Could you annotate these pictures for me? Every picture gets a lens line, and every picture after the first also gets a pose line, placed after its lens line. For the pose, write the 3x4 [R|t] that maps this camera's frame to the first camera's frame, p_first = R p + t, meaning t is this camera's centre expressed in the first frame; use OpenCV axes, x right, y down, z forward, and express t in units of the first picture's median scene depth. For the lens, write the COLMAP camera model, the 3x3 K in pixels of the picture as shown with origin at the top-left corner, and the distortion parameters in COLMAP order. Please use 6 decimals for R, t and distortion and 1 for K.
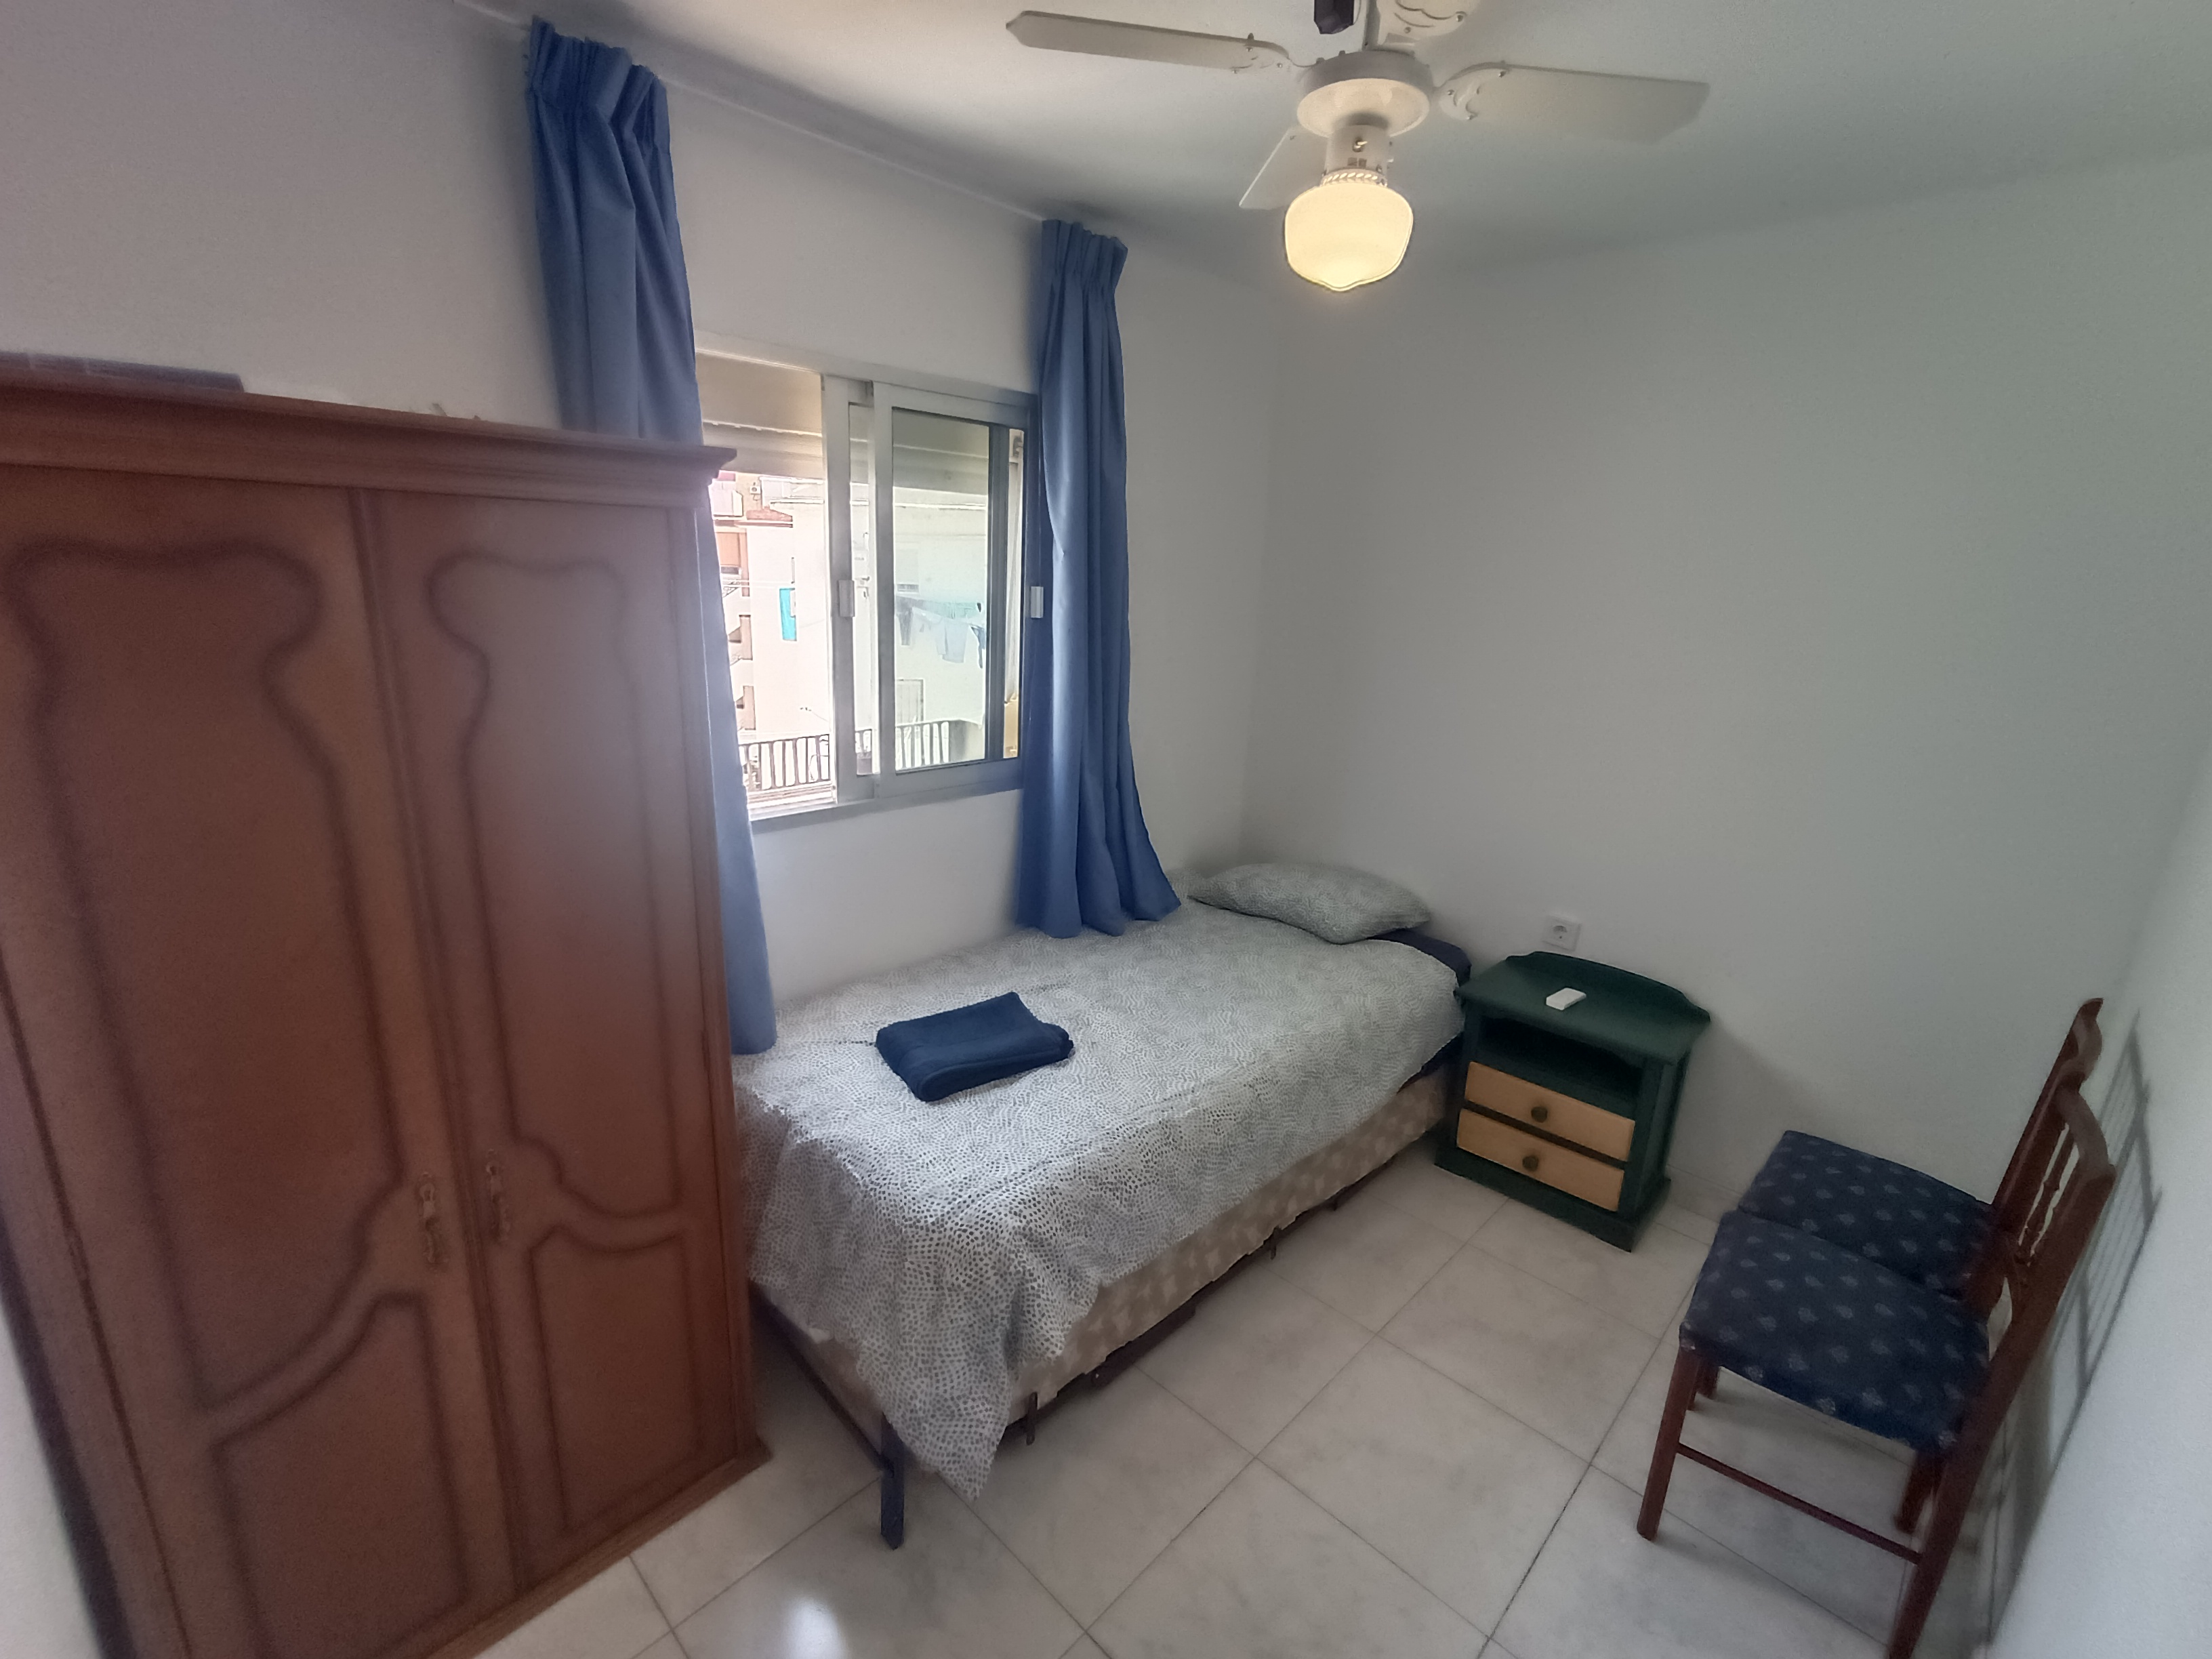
lens RADIAL K [[996.1, 0, 1107.2], [0, 996.1, 834.9], [0, 0, 1]] dist [-0.002120, -0.000140]
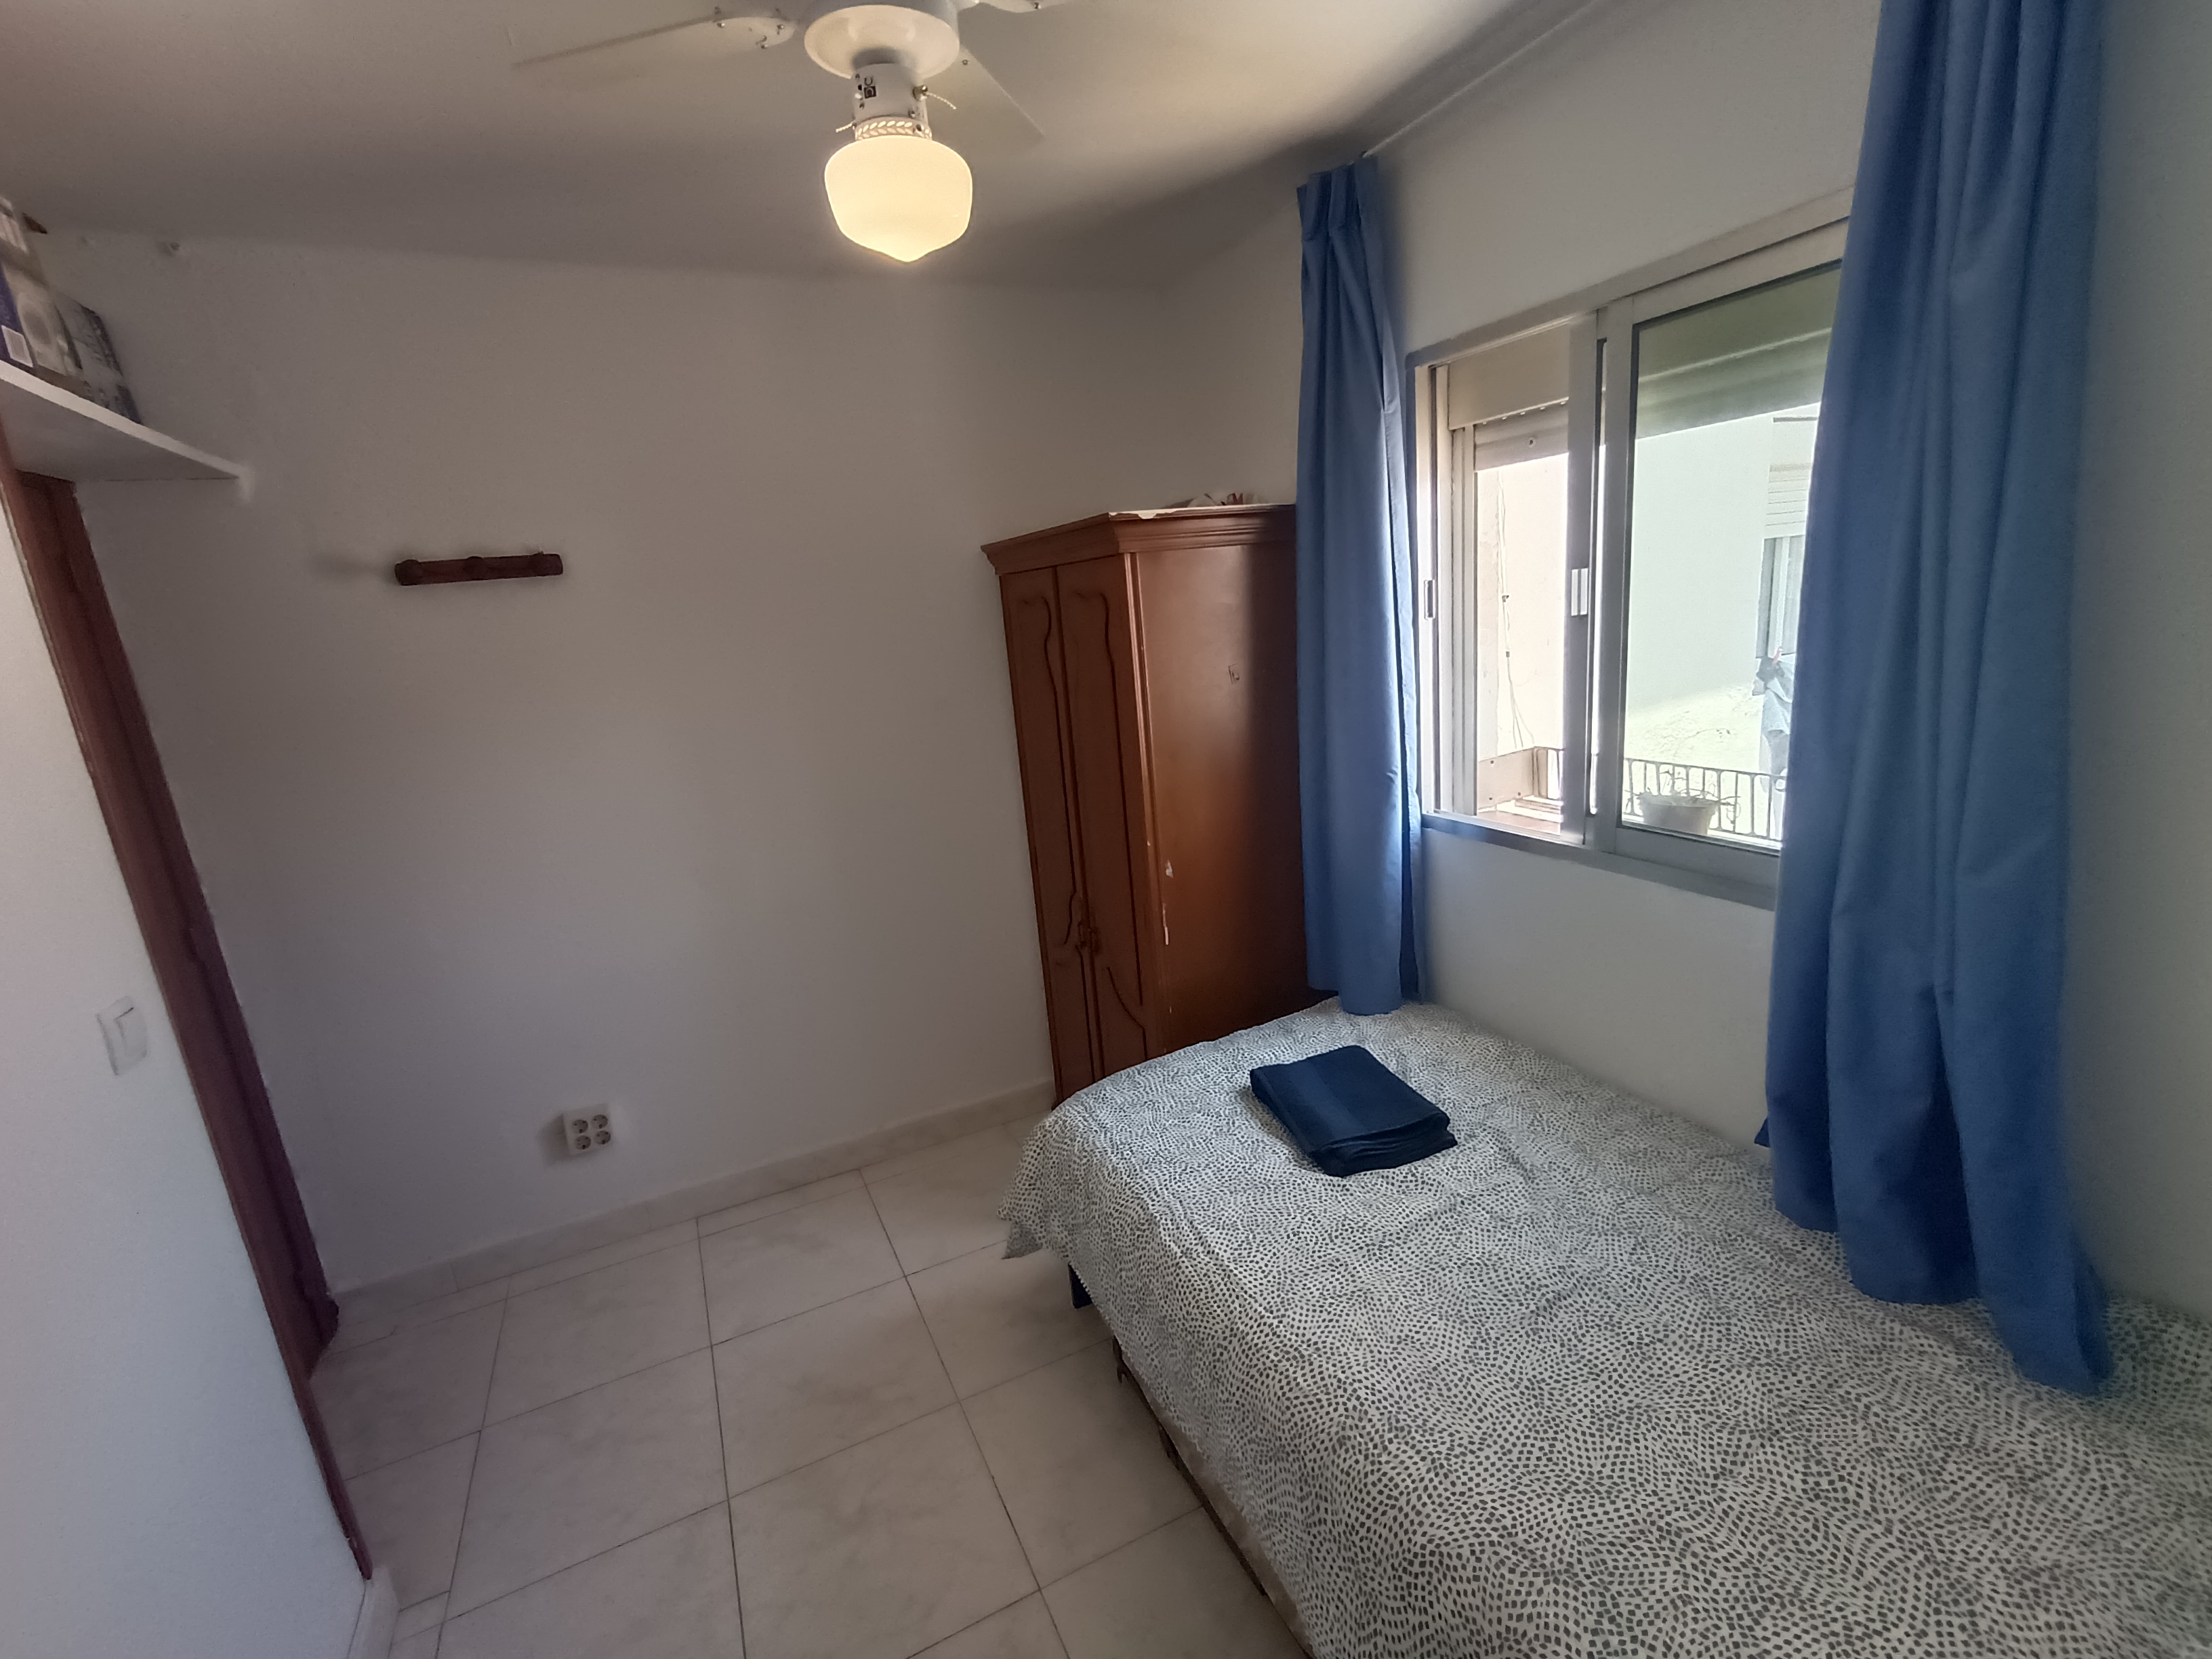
lens RADIAL K [[996.1, 0, 1109.4], [0, 996.1, 830.4], [0, 0, 1]] dist [-0.002120, -0.000140]
pose [[-0.344781, 0.199948, -0.917140, 0.627460], [-0.191520, 0.941513, 0.277260, -0.199400], [0.918937, 0.271245, -0.286322, 0.907131]]
